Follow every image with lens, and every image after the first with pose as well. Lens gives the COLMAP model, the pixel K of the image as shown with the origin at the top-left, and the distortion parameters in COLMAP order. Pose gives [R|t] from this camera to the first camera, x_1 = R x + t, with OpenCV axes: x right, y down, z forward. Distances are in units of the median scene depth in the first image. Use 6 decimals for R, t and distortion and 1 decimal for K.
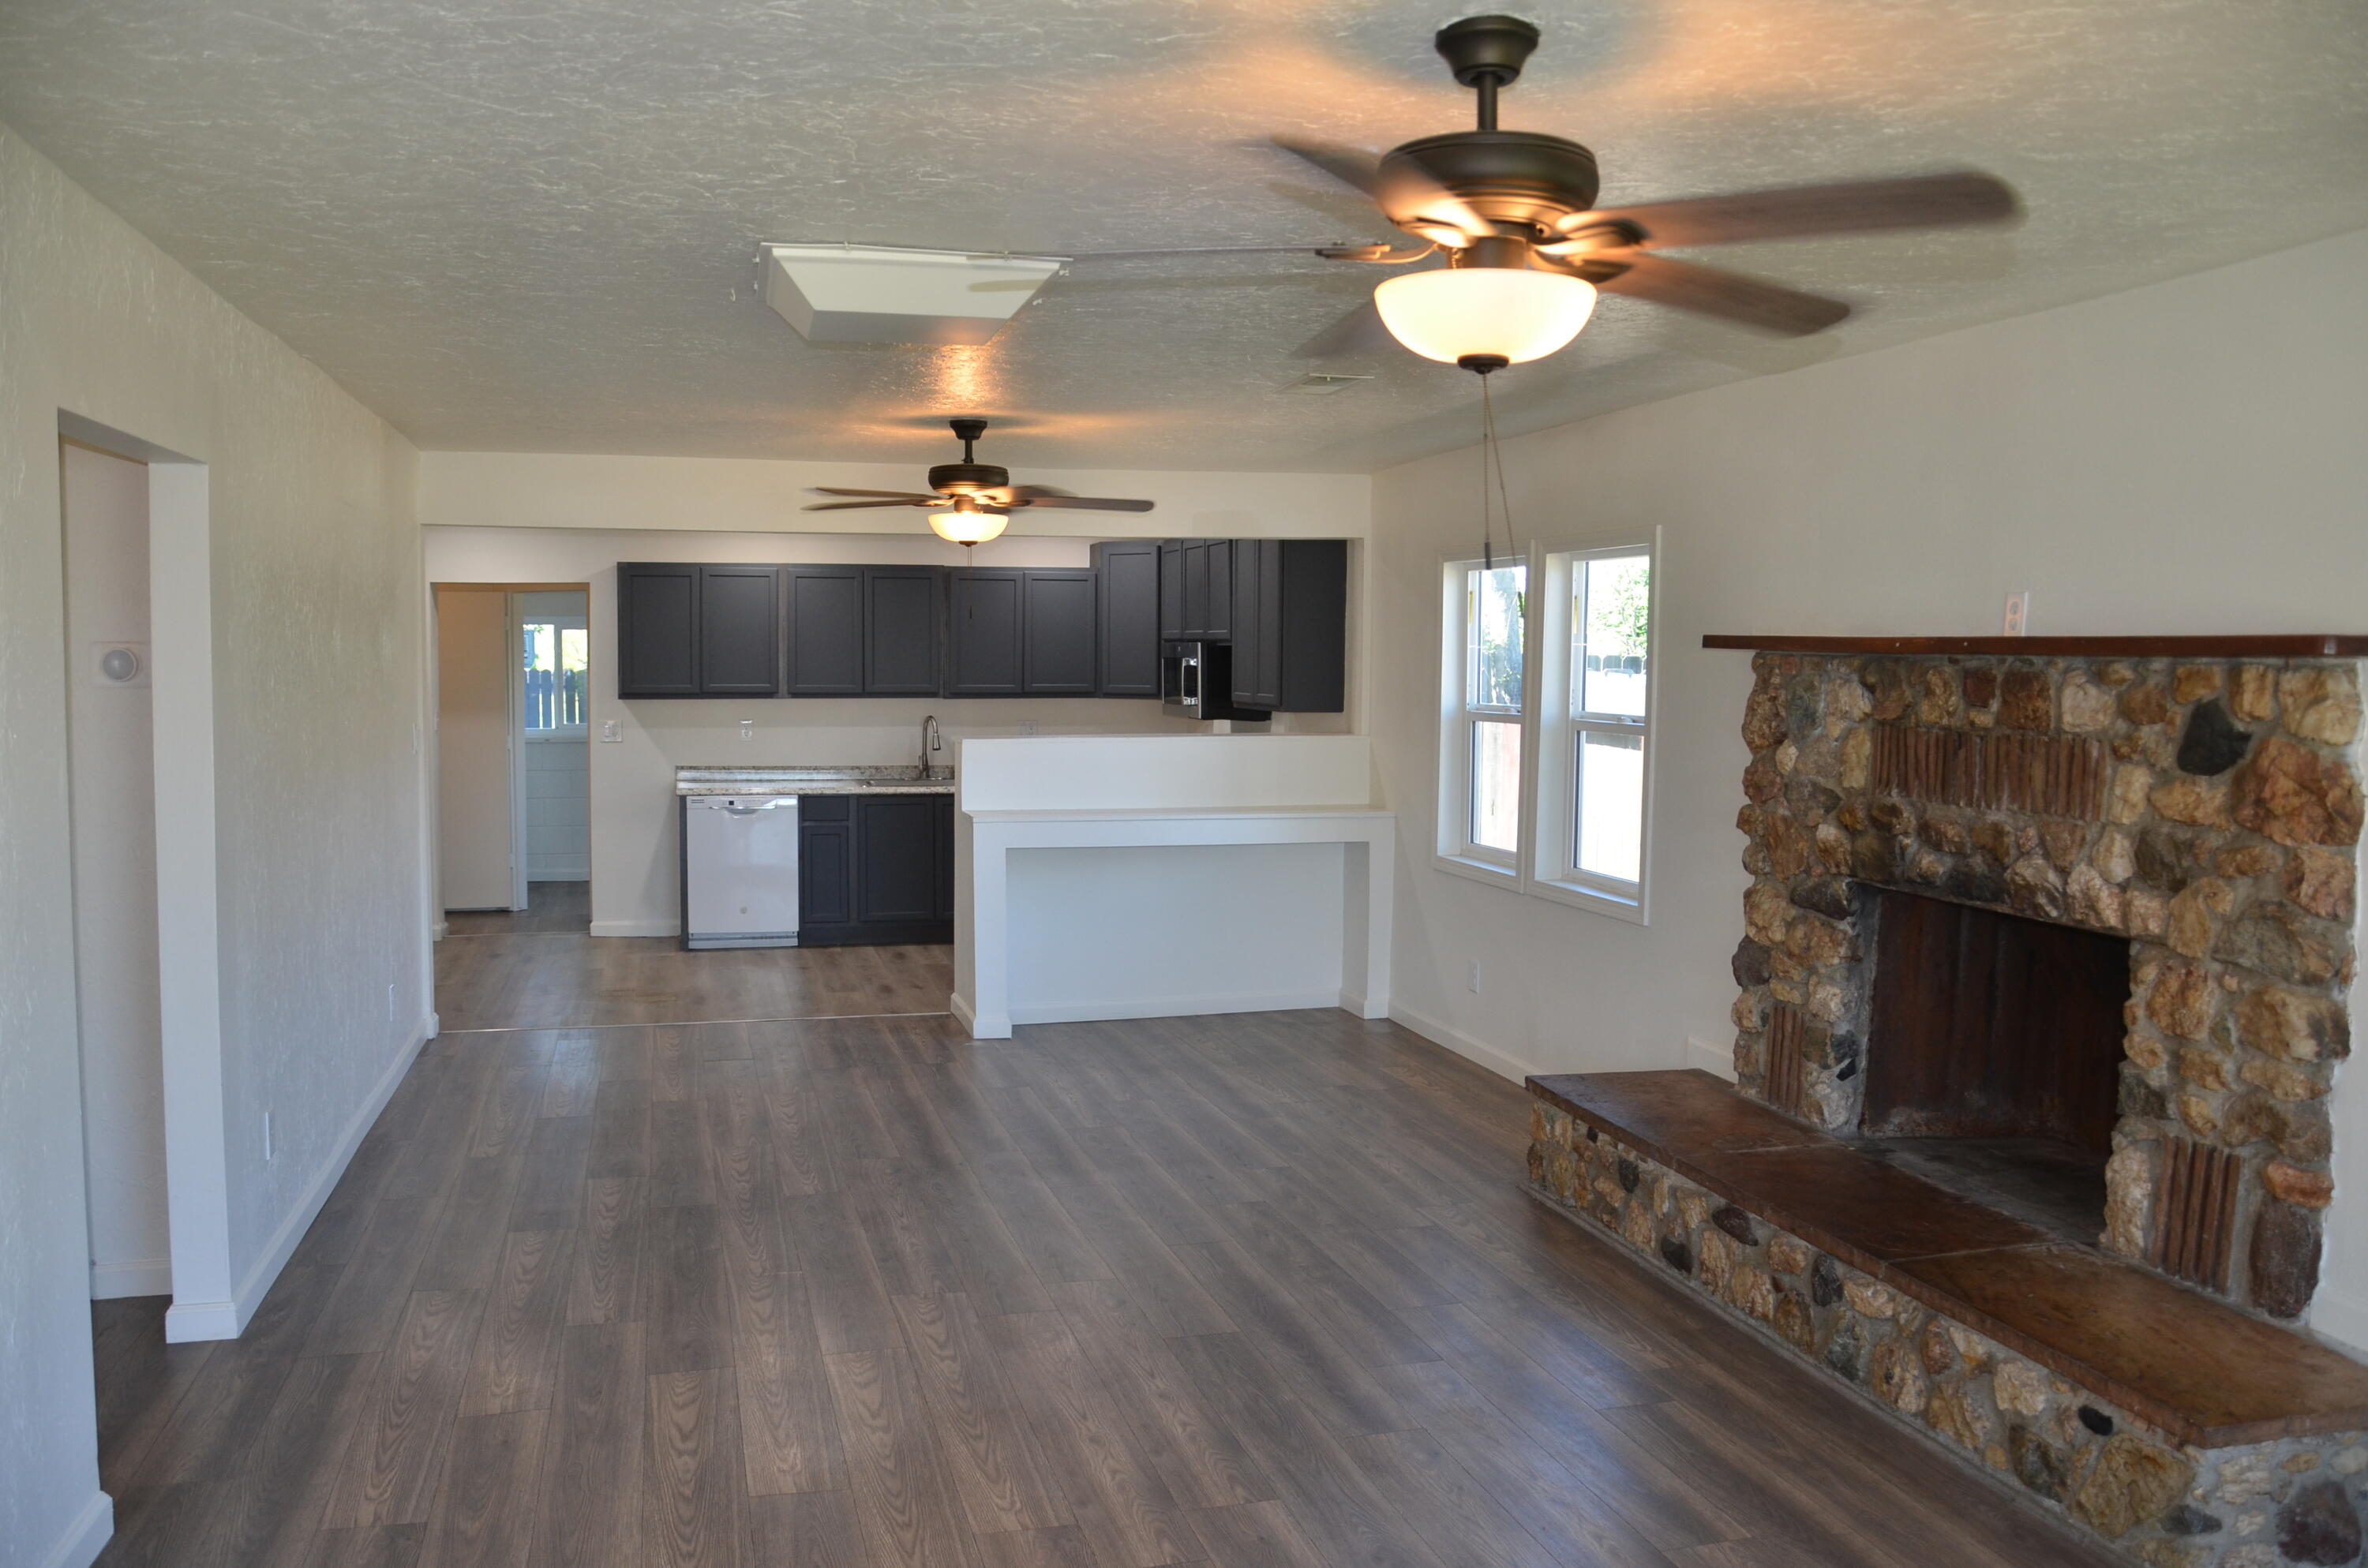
lens RADIAL K [[1890.8, 0, 1190.4], [0, 1890.8, 792.0], [0, 0, 1]] dist [-0.136390, 0.104979]
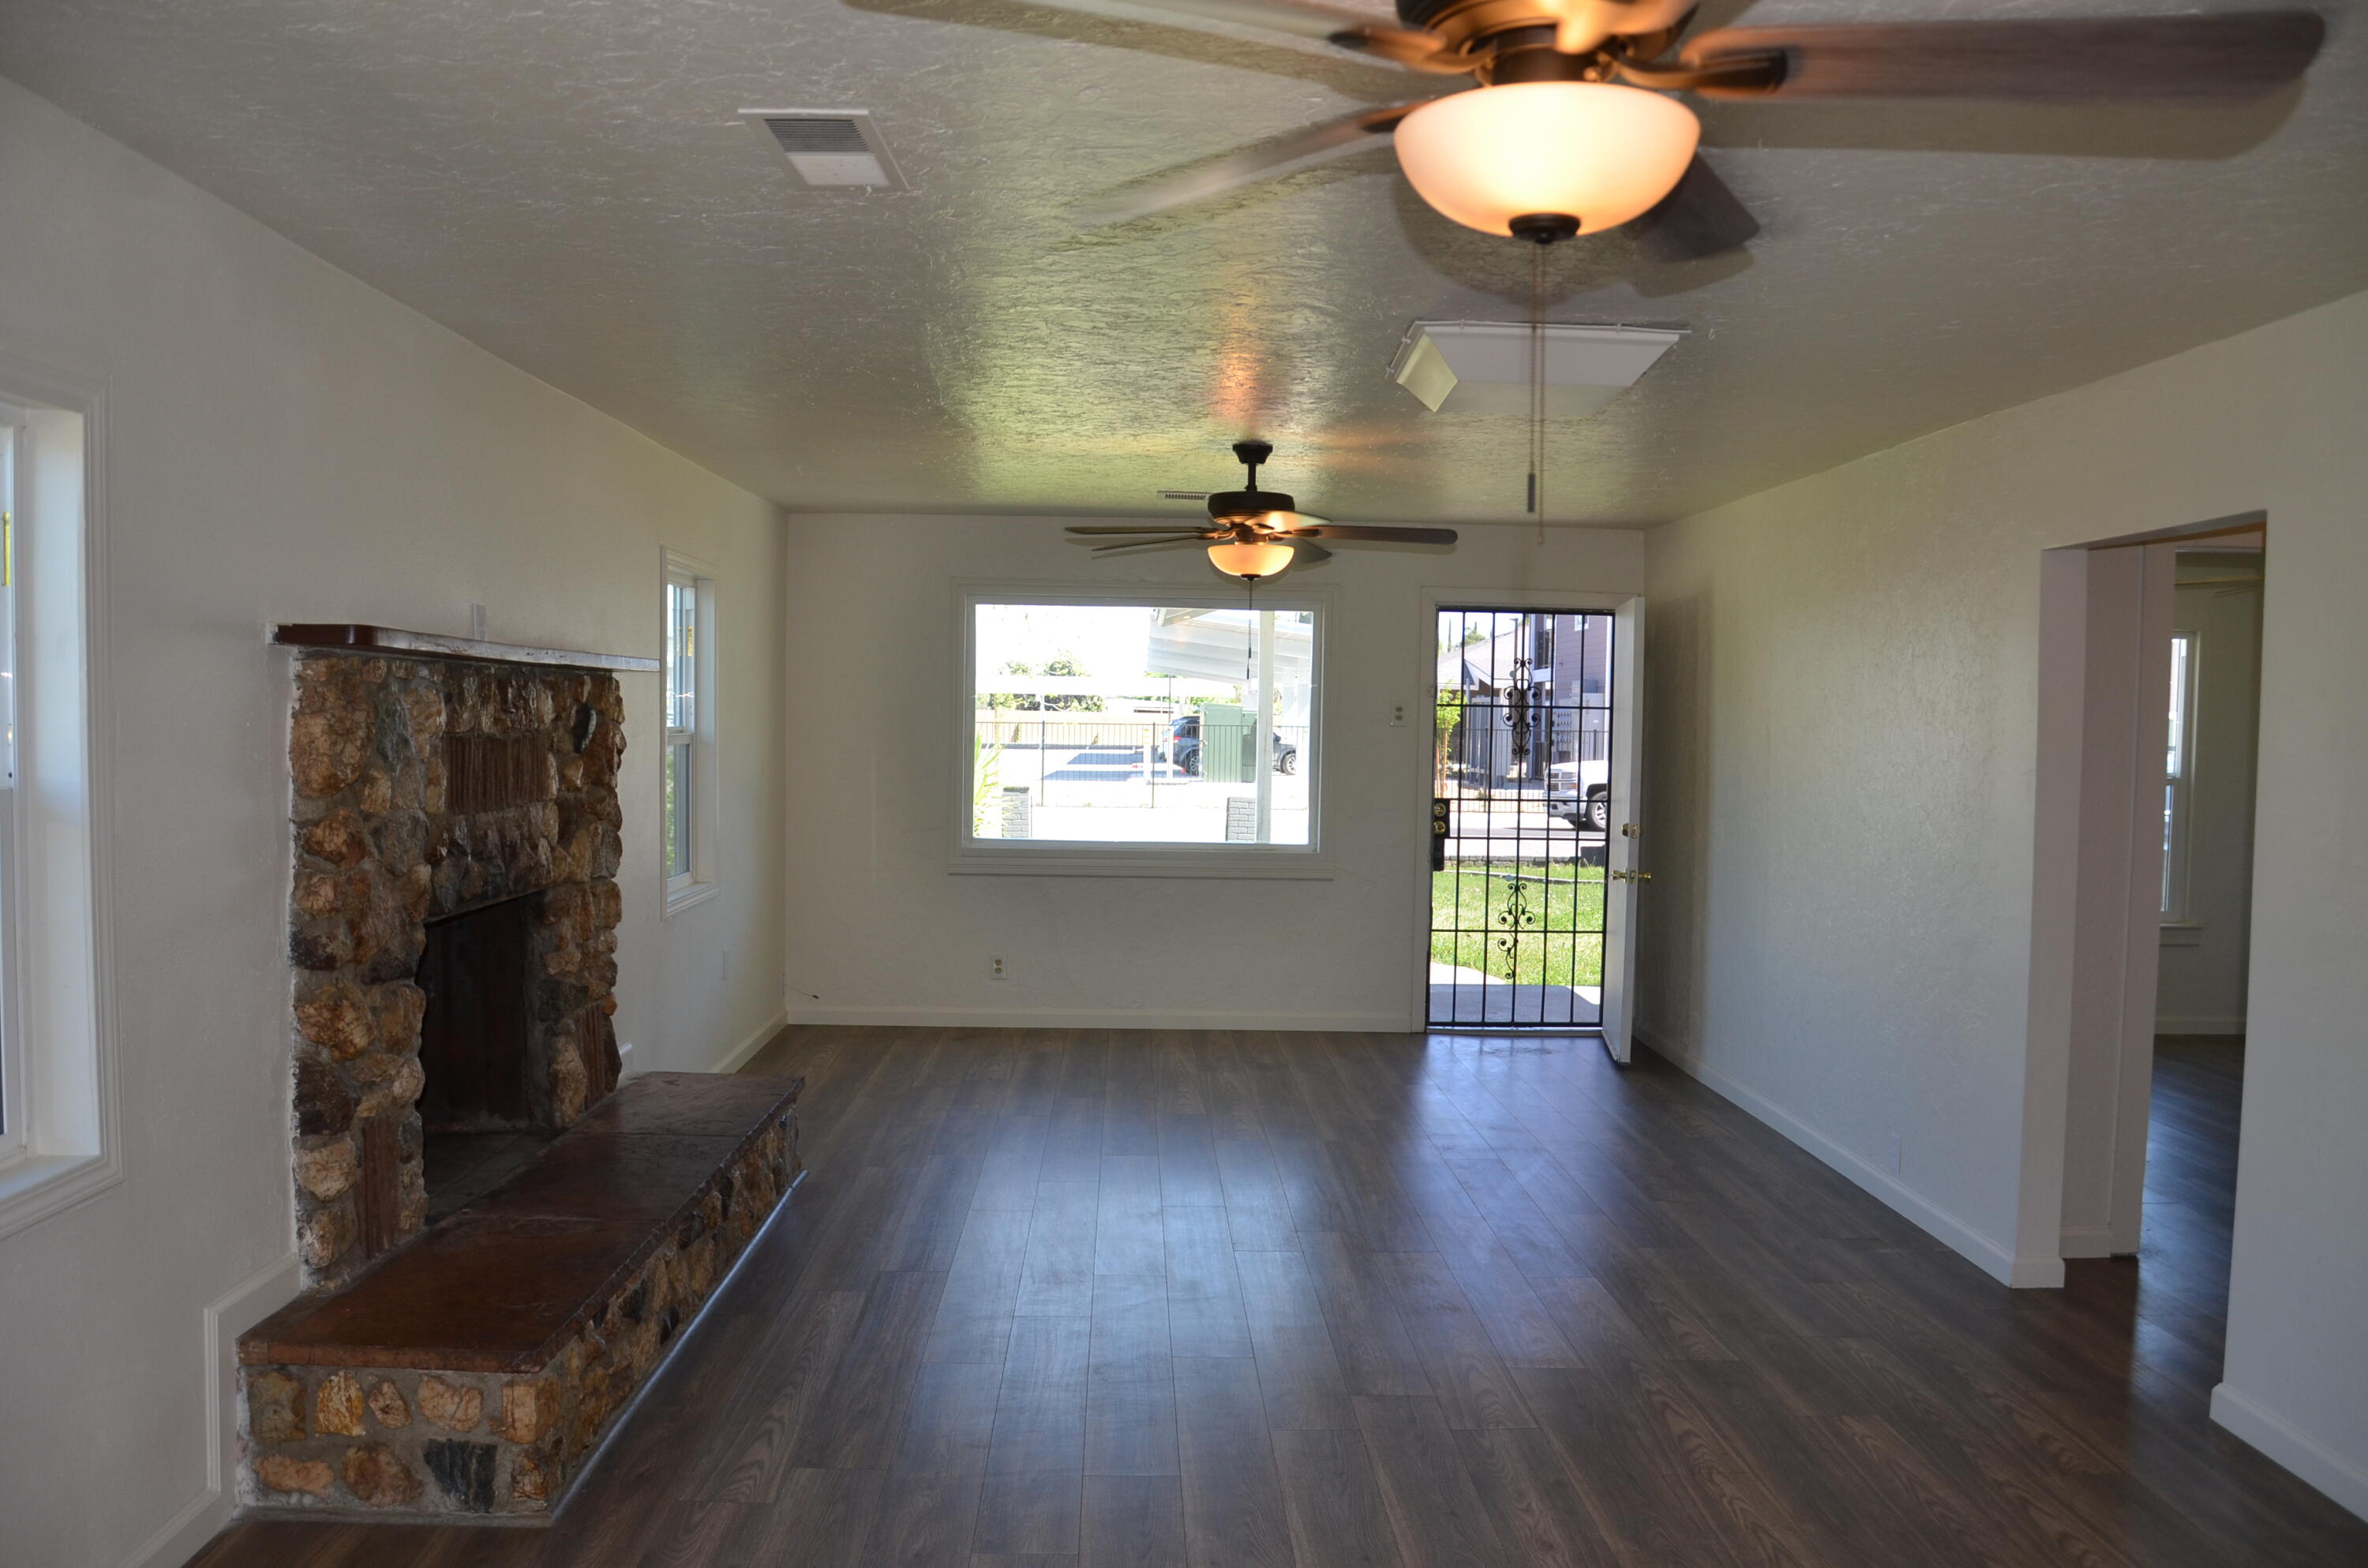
lens RADIAL K [[1890.8, 0, 1180.0], [0, 1890.8, 787.4], [0, 0, 1]] dist [-0.136390, 0.104979]
pose [[-0.970020, -0.035637, 0.240399, -0.168686], [-0.008462, 0.993543, 0.113140, -0.104223], [-0.242878, 0.107714, -0.964058, 1.580901]]
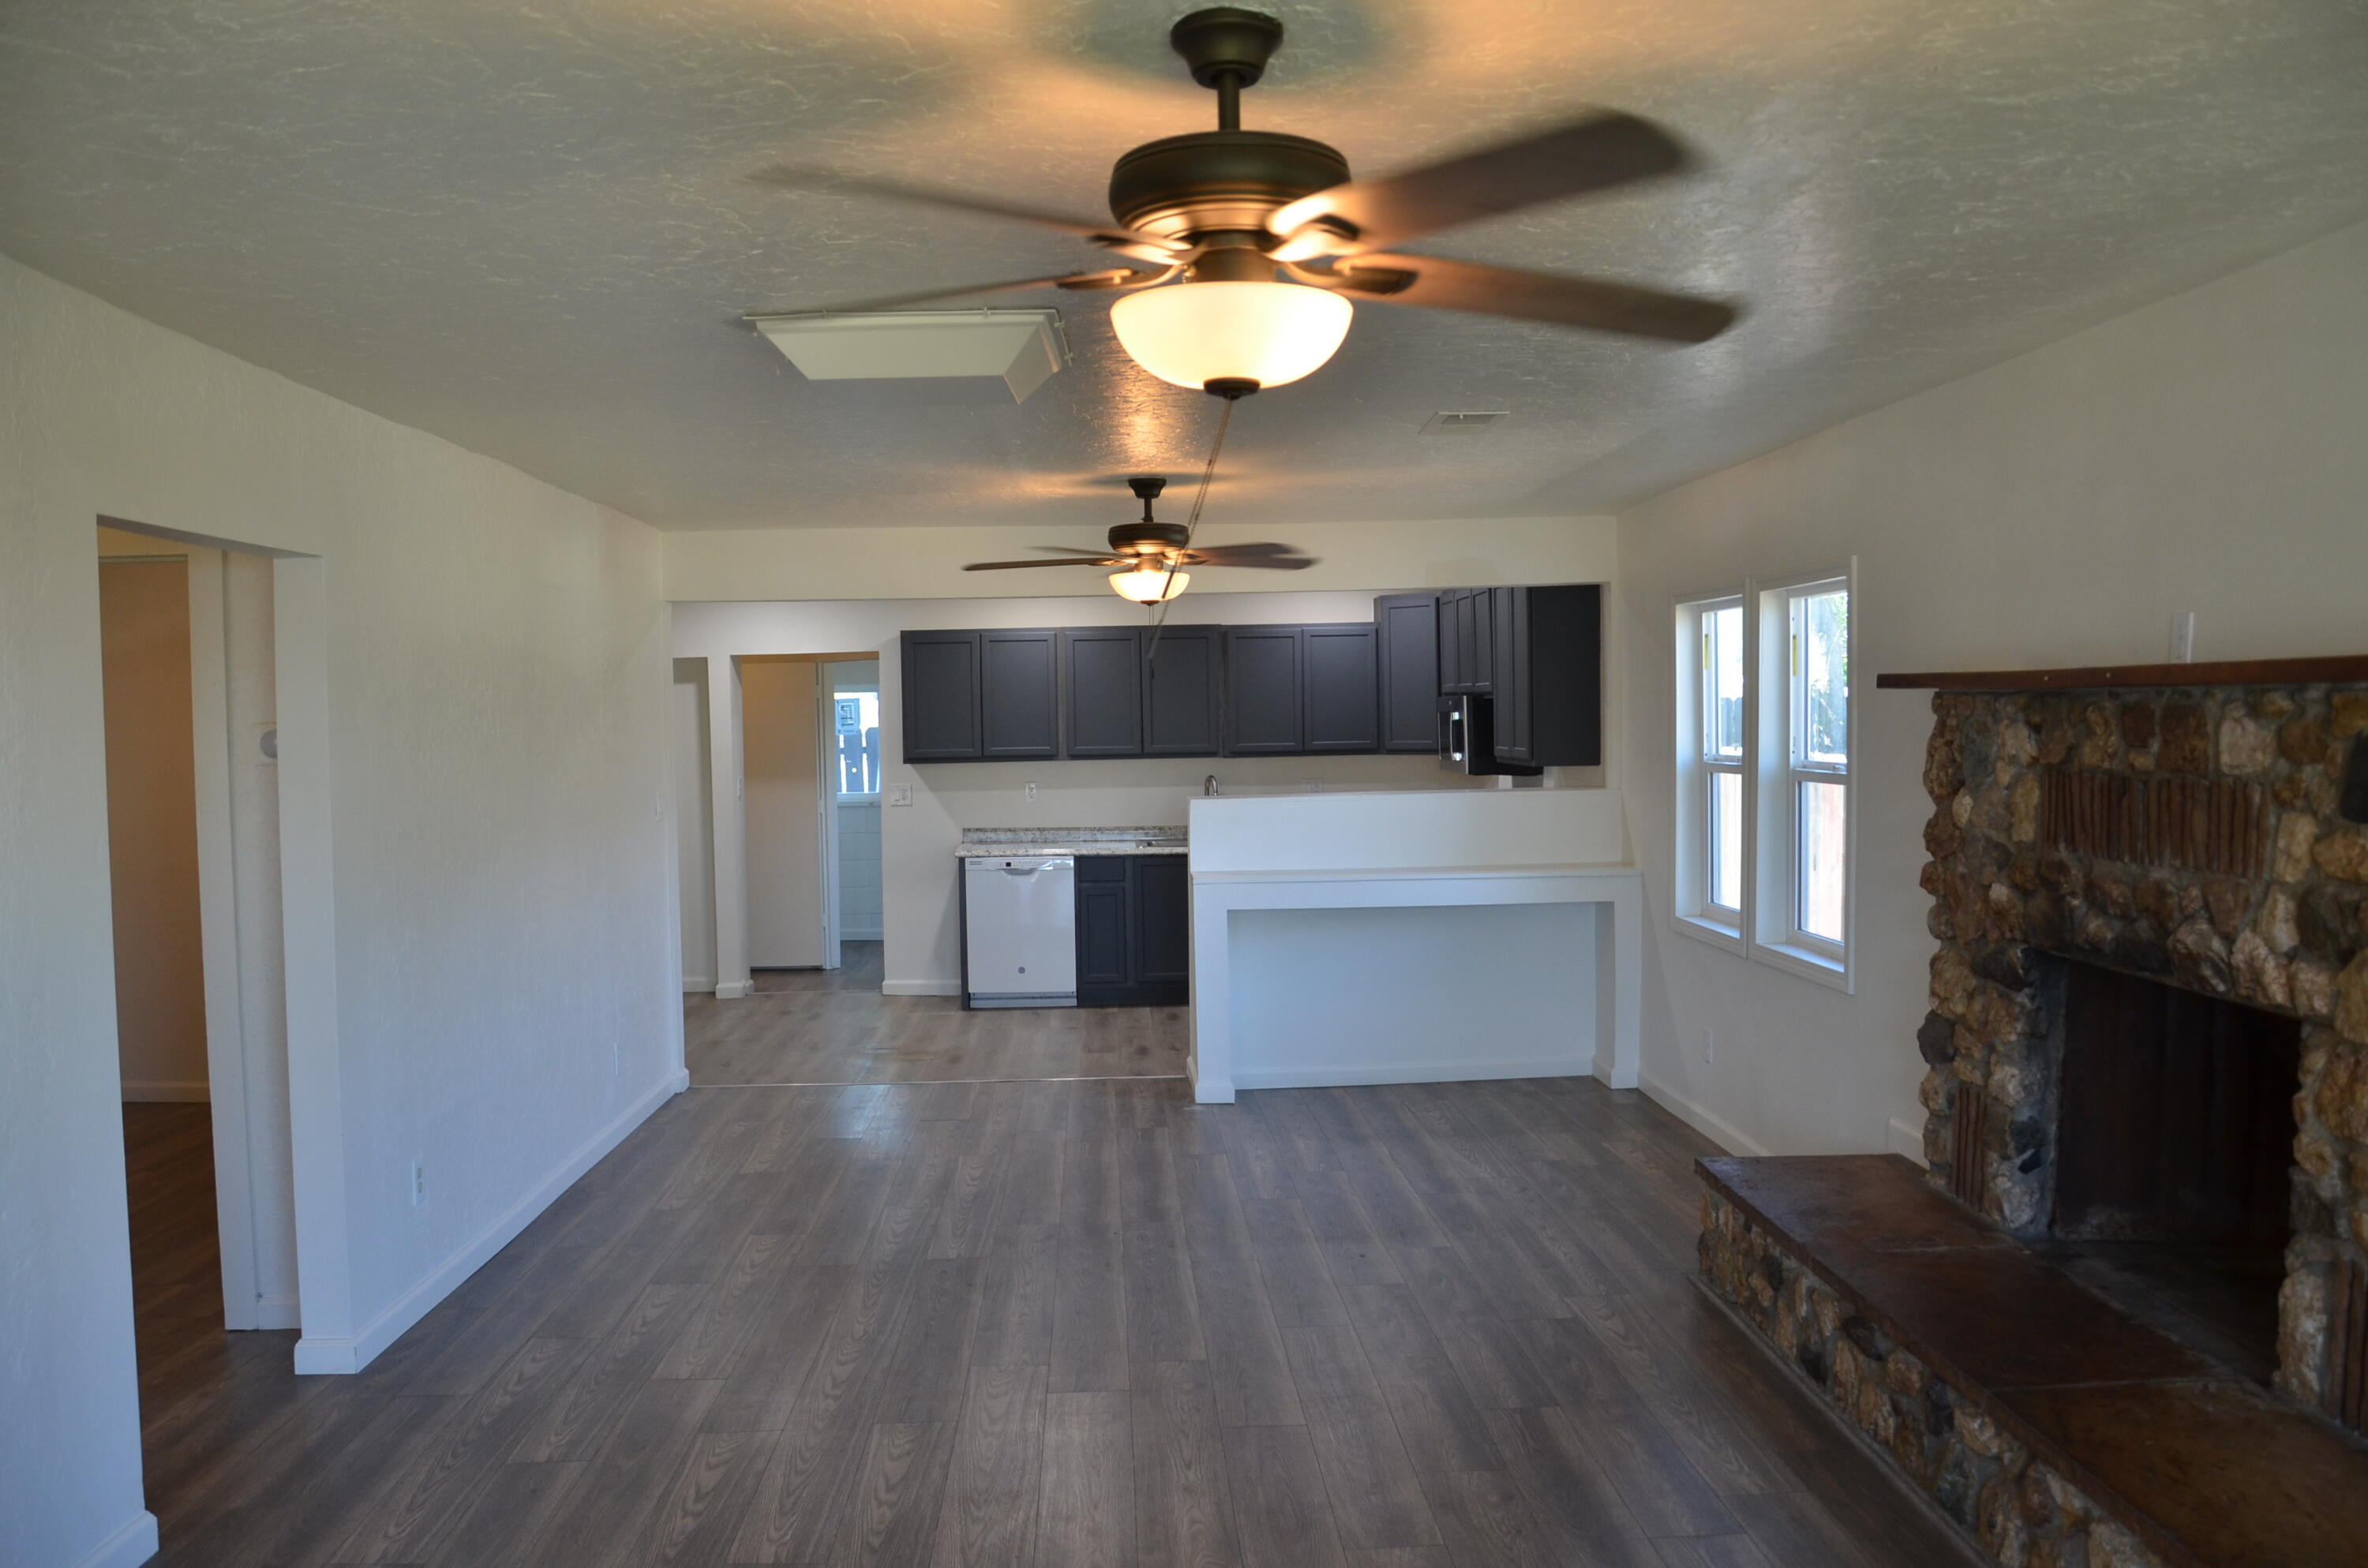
lens RADIAL K [[1890.8, 0, 1176.6], [0, 1890.8, 789.6], [0, 0, 1]] dist [-0.136390, 0.104979]
pose [[0.972258, -0.015304, -0.233409, 0.154267], [0.007999, 0.999449, -0.032212, -0.001857], [0.233774, 0.029451, 0.971845, 0.050058]]
